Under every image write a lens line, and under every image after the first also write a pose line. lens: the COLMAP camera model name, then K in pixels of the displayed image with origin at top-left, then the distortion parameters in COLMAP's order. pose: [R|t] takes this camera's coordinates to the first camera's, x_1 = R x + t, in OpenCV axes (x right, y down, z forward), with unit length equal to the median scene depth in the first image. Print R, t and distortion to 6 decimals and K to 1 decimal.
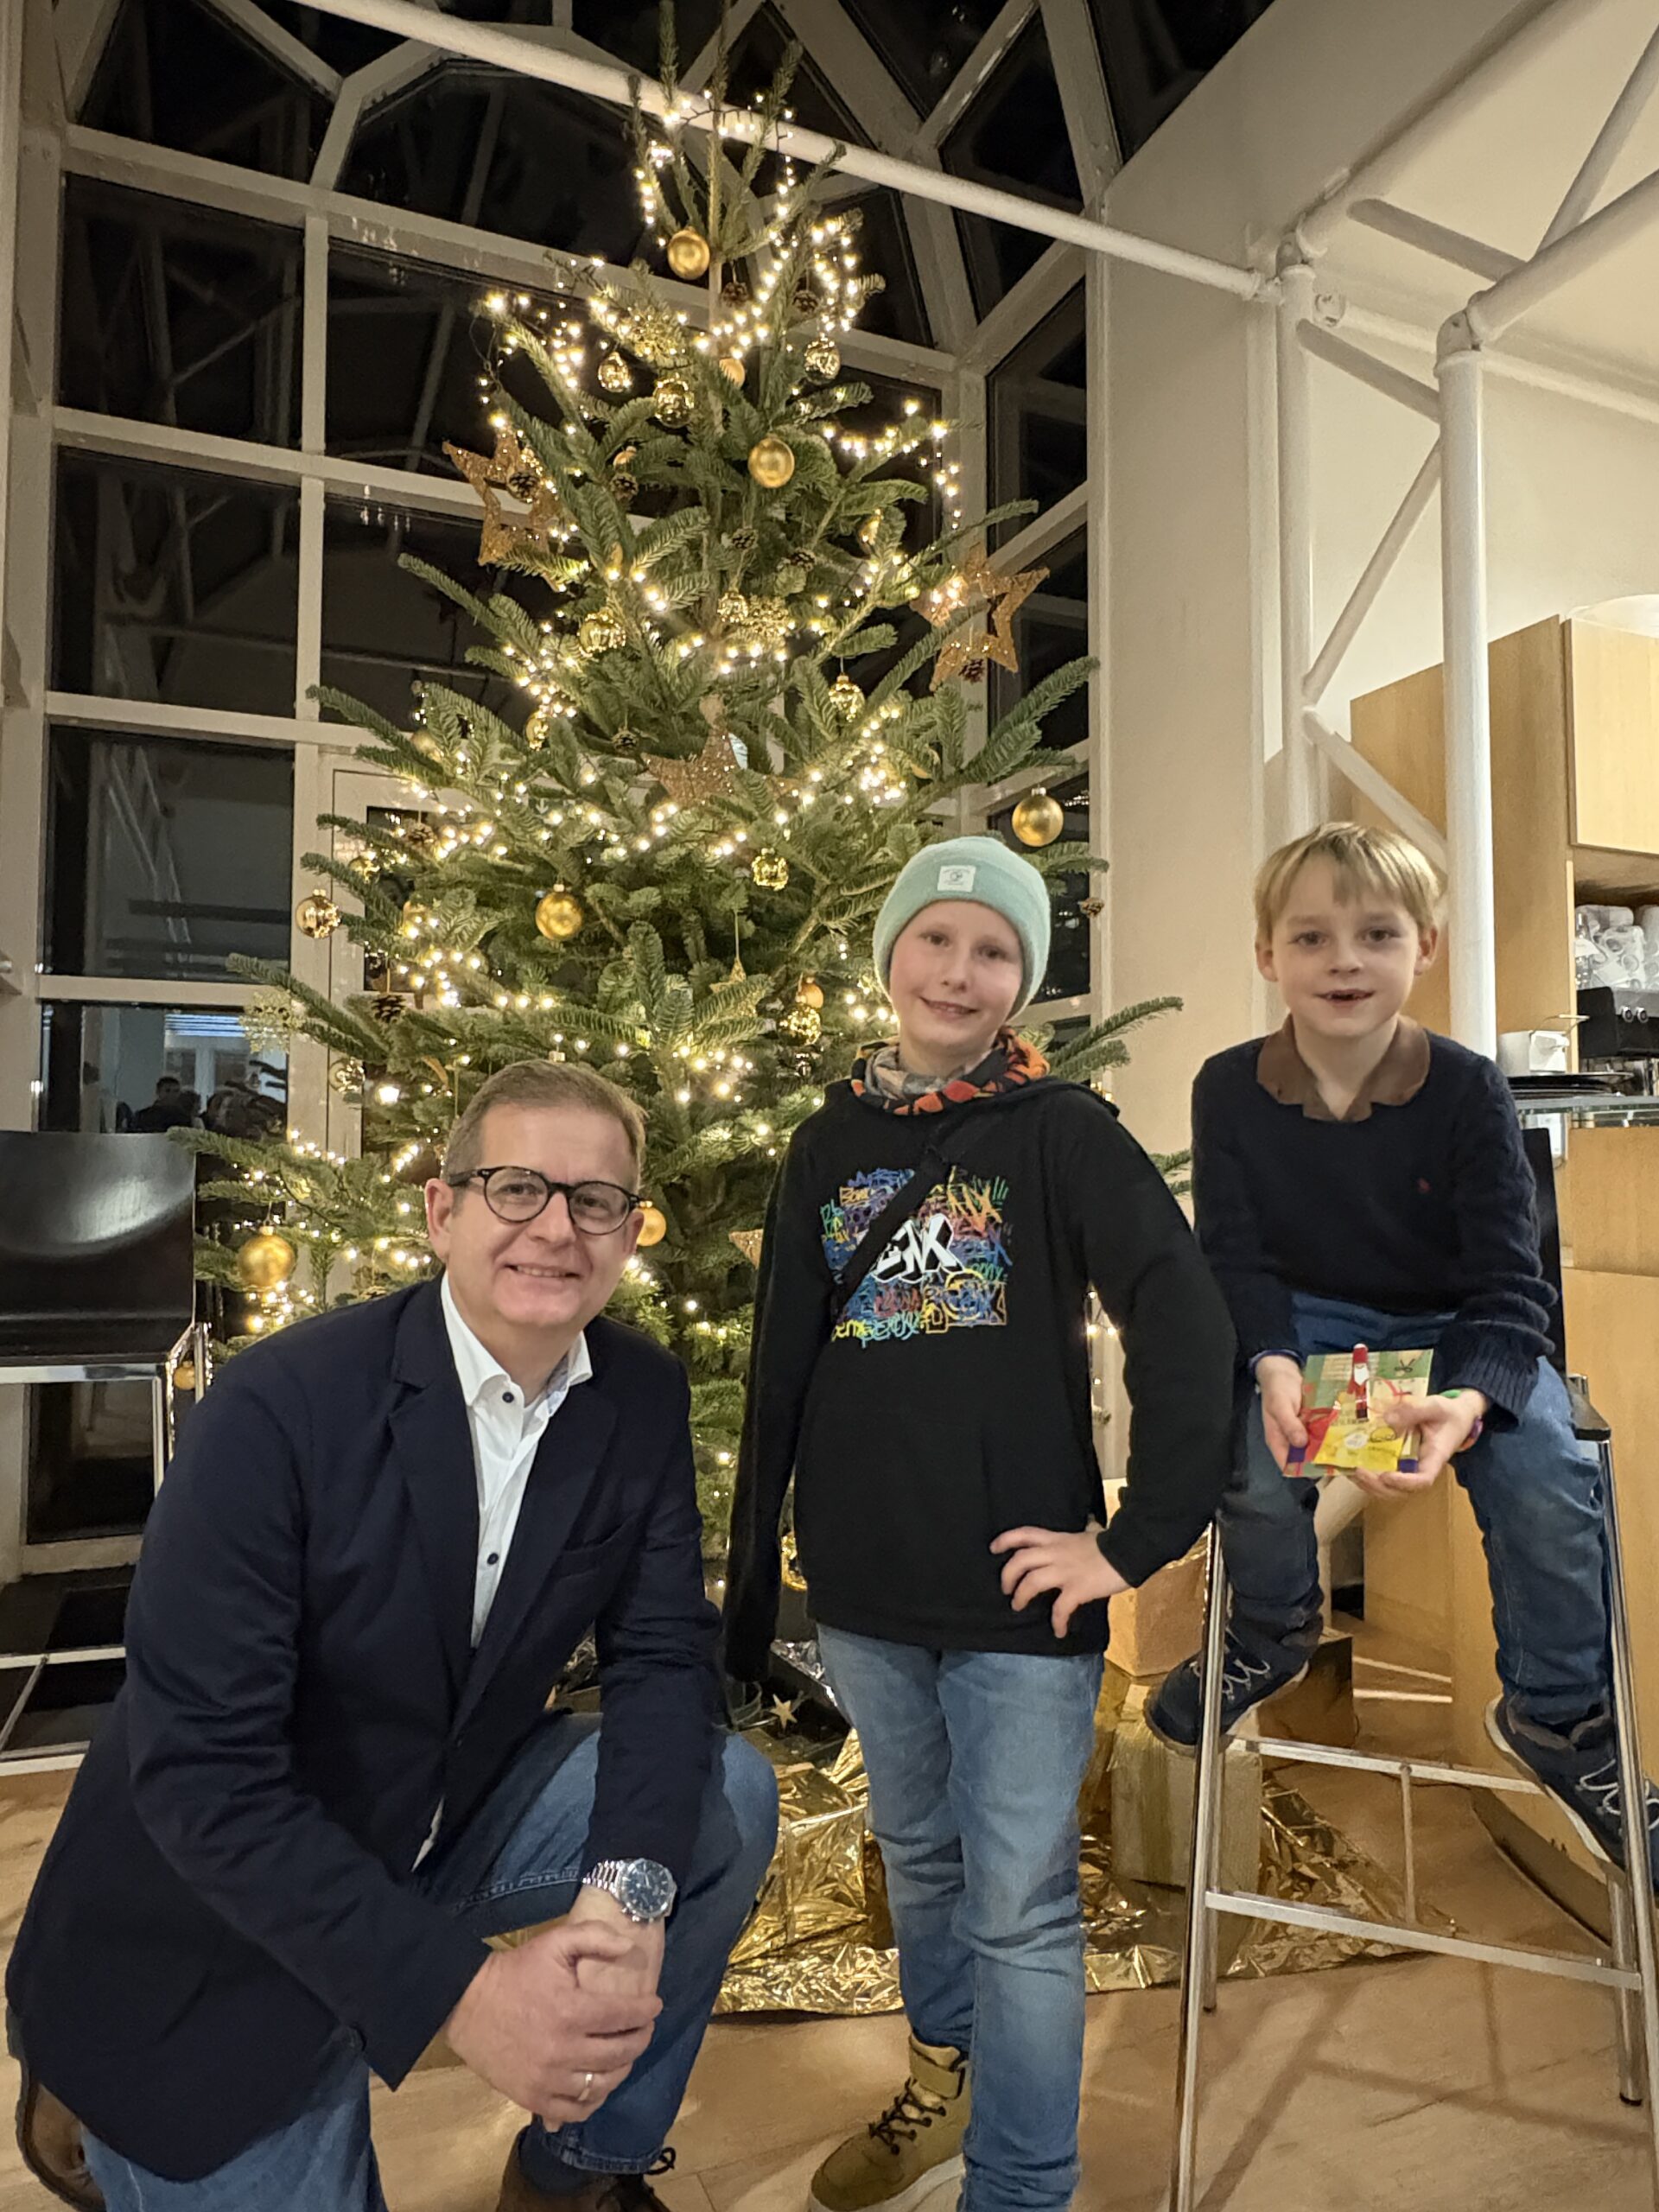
lens RADIAL K [[1407.8, 0, 831.1], [0, 1407.8, 1100.2], [0, 0, 1]] dist [-0.003186, 0.003872]
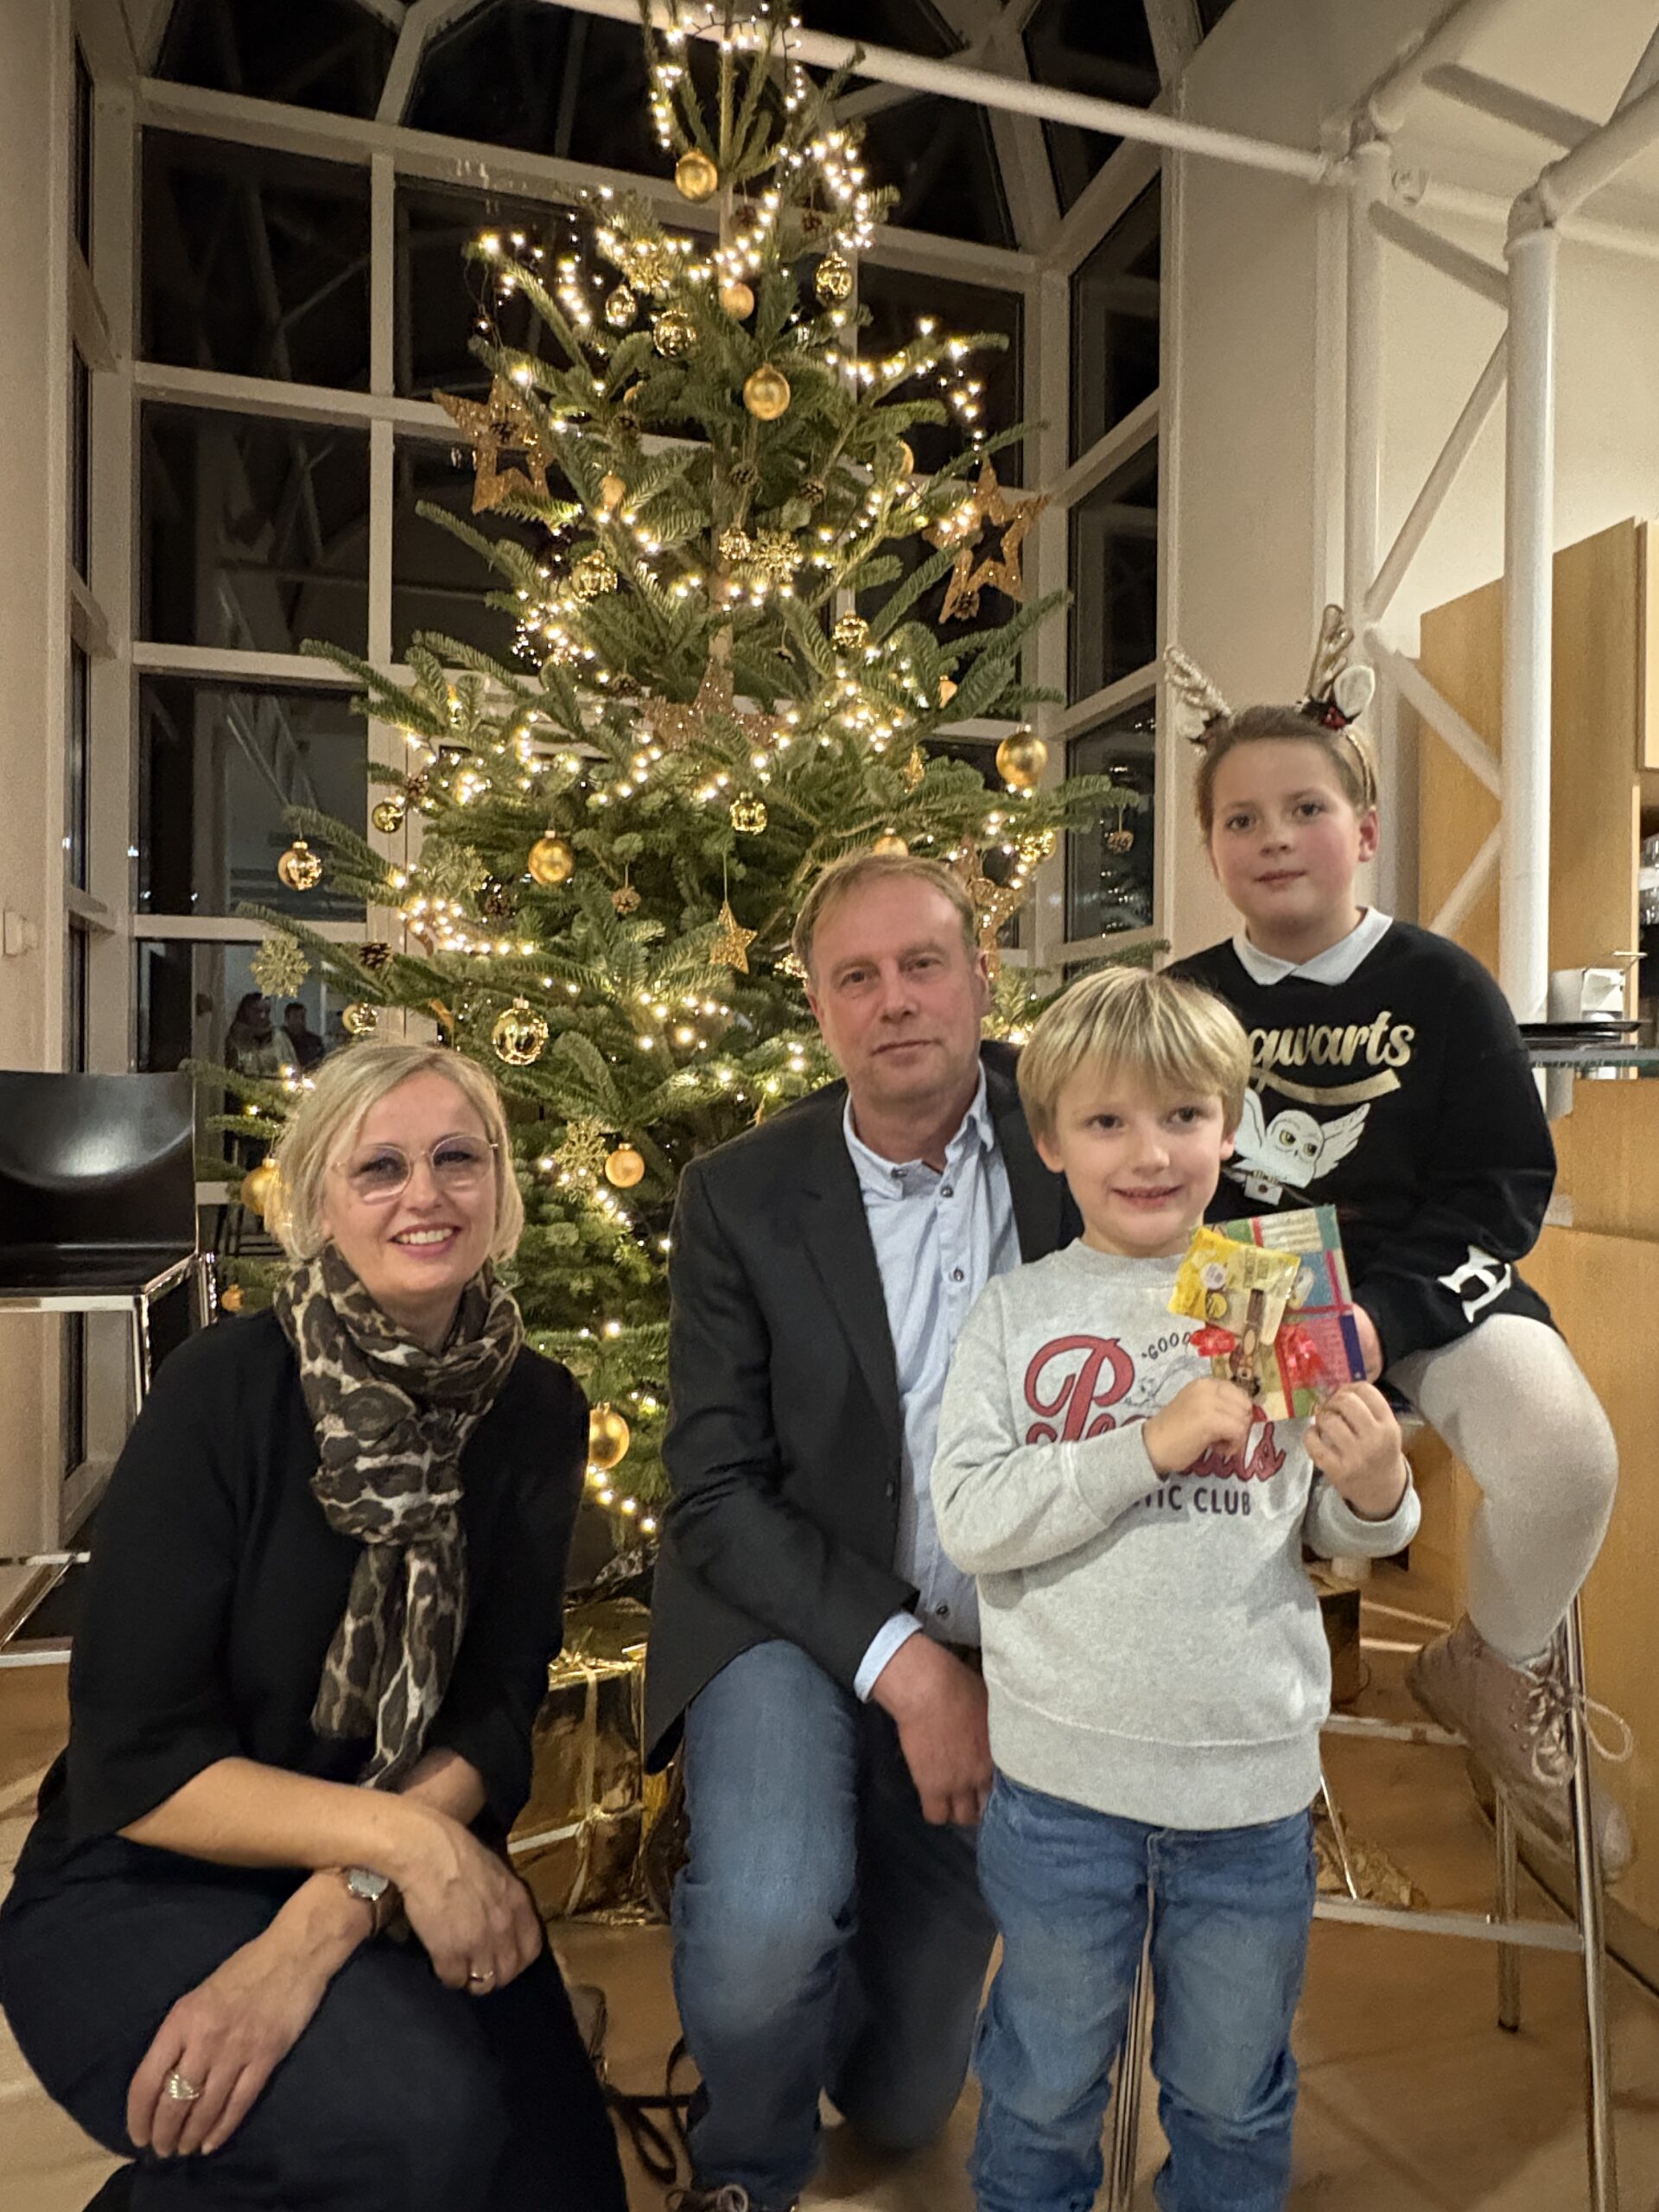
lens RADIAL K [[1407.8, 0, 831.1], [0, 1407.8, 1100.2], [0, 0, 1]] dist [-0.003186, 0.003872]
pose [[0.993954, 0.007486, -0.109538, 0.104665], [-0.001499, 0.998505, 0.054637, -0.012569], [0.109784, -0.054143, 0.992480, 0.001509]]
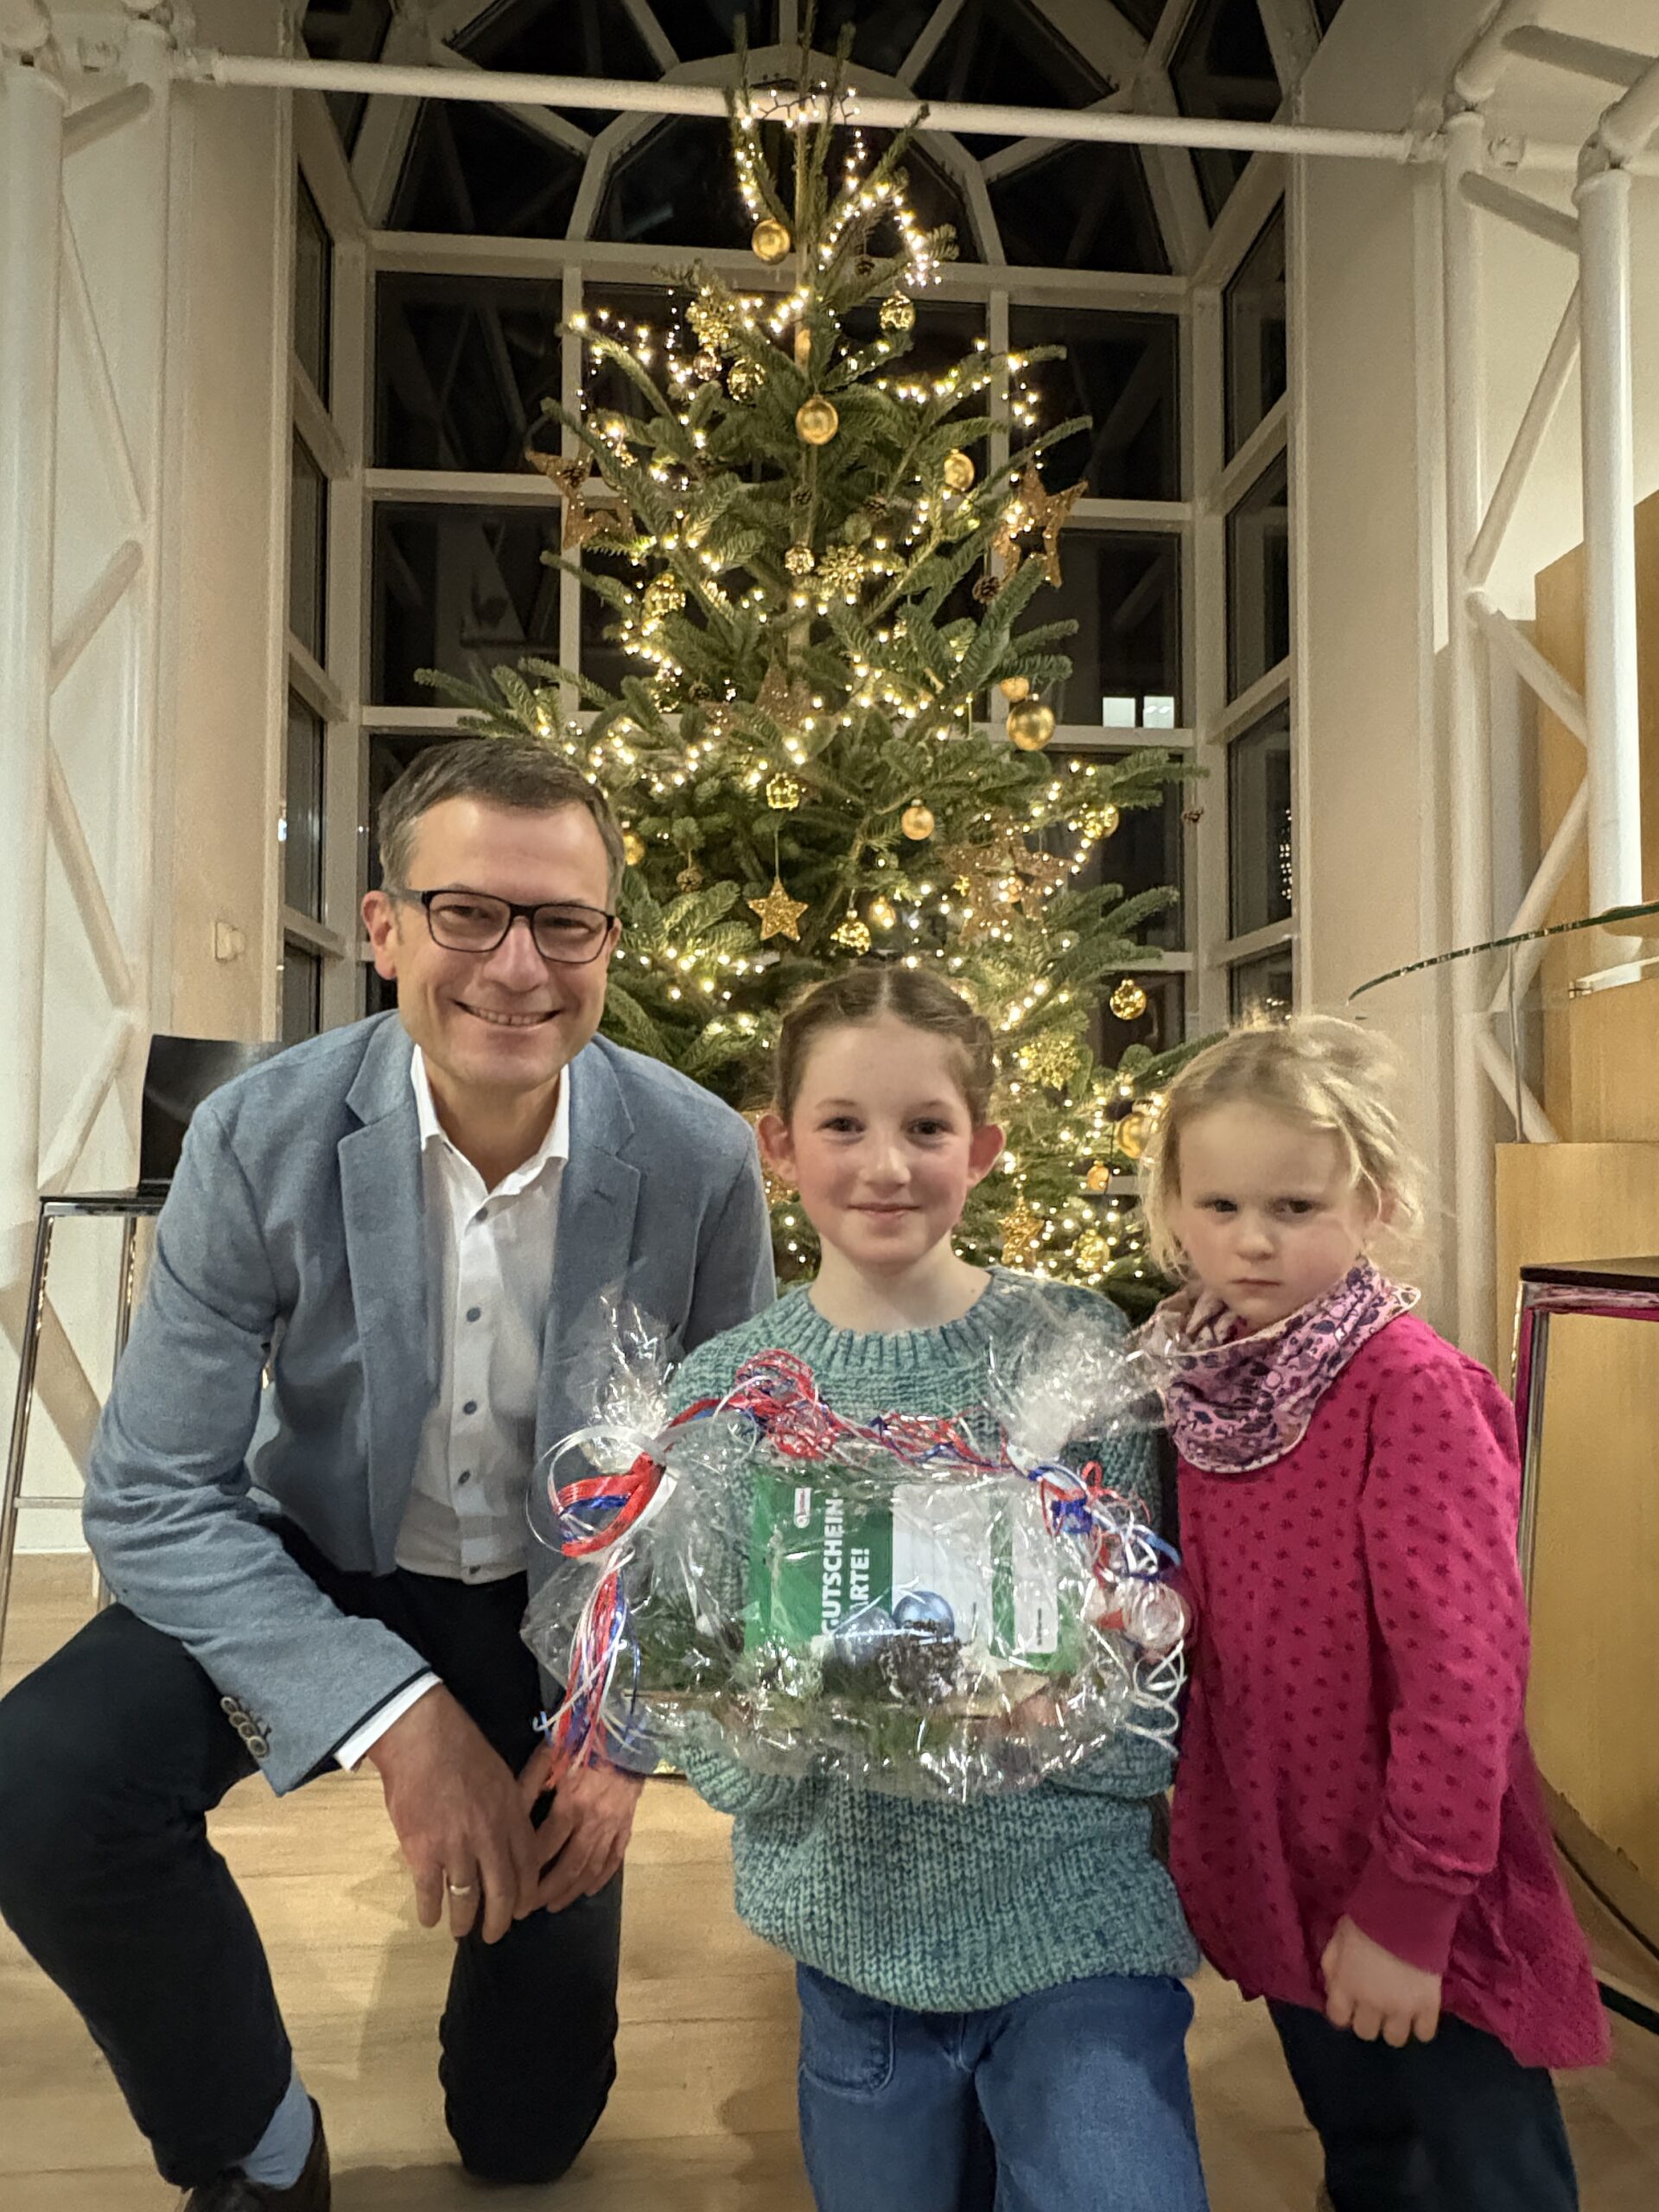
lens RADIAL K [[1407.8, 0, 831.1], [0, 1407.8, 1100.2], [0, 0, 1]] dist [-0.003186, 0.003872]
pose [[0.948830, -0.011834, -0.315566, 0.280975], [0.016057, 0.999813, 0.010787, 0.055416], [0.315379, -0.015302, 0.948842, -0.034664]]
